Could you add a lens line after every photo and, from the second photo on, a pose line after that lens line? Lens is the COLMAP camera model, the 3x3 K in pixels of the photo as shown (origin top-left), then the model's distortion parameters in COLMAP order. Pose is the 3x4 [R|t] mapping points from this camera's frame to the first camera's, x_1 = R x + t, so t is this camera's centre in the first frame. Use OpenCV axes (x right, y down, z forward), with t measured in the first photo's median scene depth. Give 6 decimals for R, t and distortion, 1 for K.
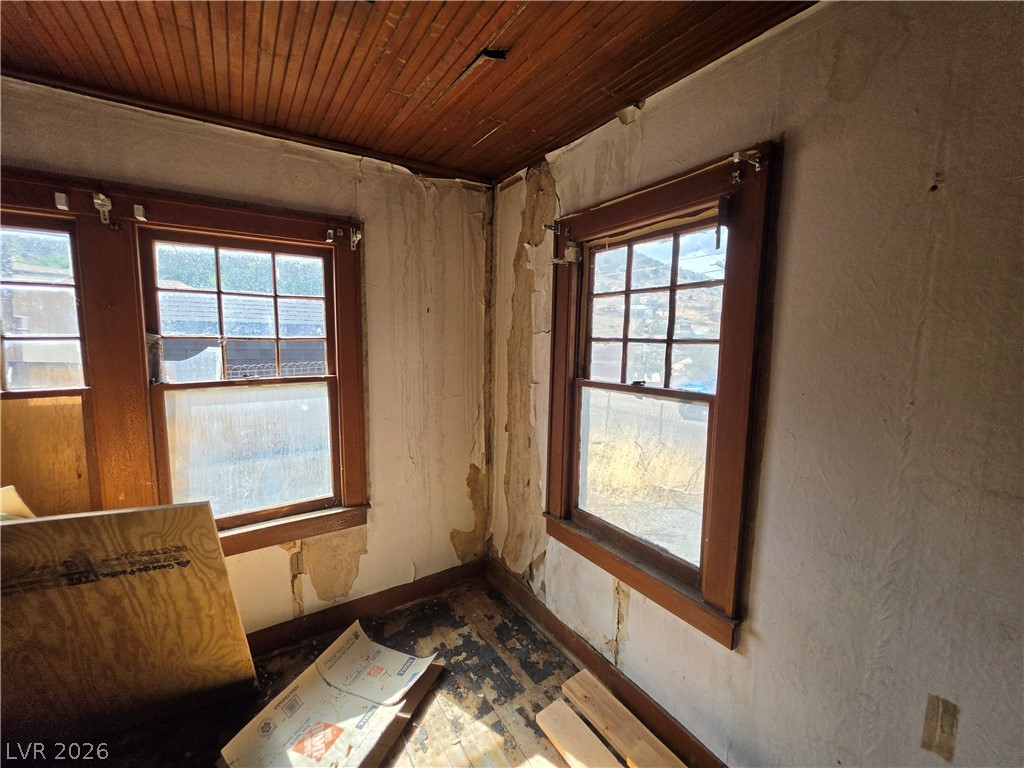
lens RADIAL K [[413.9, 0, 513.4], [0, 413.9, 380.8], [0, 0, 1]] dist [-0.006218, 0.001264]
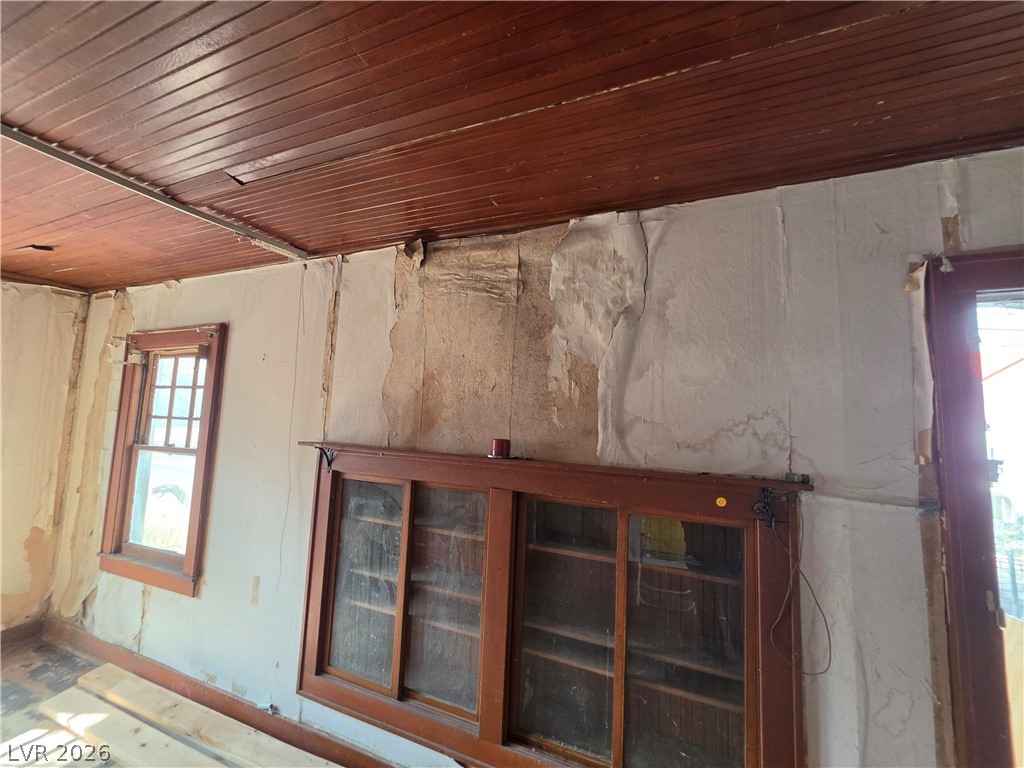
lens RADIAL K [[413.9, 0, 517.2], [0, 413.9, 378.7], [0, 0, 1]] dist [-0.006218, 0.001264]
pose [[0.823714, 0.062592, 0.563541, 0.389292], [0.041229, 0.984646, -0.169627, 0.061139], [-0.565505, 0.162958, 0.808485, -0.832861]]
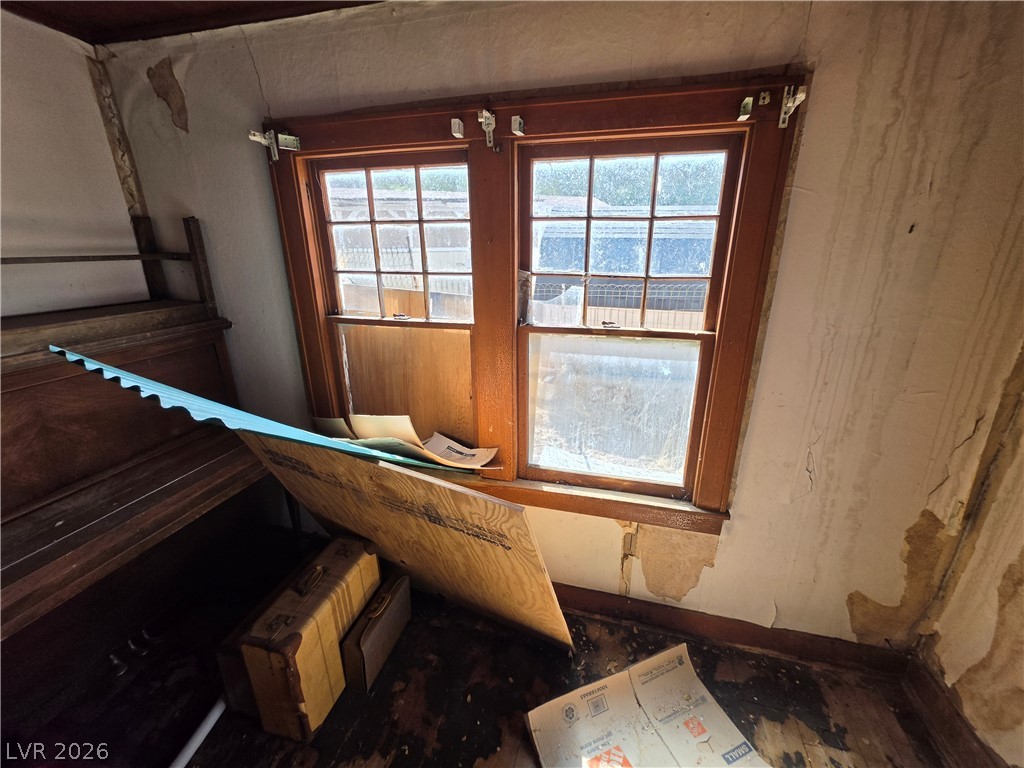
lens RADIAL K [[413.9, 0, 523.8], [0, 413.9, 378.1], [0, 0, 1]] dist [-0.006218, 0.001264]
pose [[0.671280, 0.222451, -0.707035, -0.137761], [-0.072622, 0.969051, 0.235939, -0.080717], [0.737637, -0.107035, 0.666659, 0.293137]]
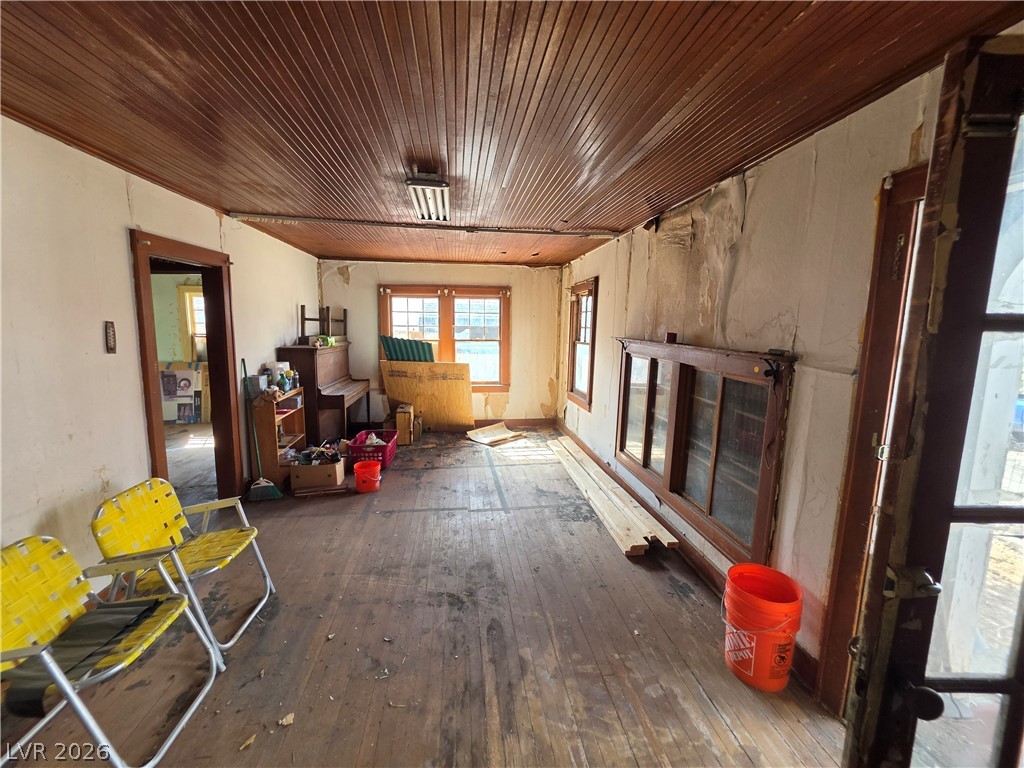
lens RADIAL K [[413.9, 0, 515.3], [0, 413.9, 379.4], [0, 0, 1]] dist [-0.006218, 0.001264]
pose [[0.904770, 0.057809, -0.421958, 0.923993], [-0.049597, 0.998306, 0.030423, 0.177922], [0.423002, -0.006598, 0.906105, -1.634501]]
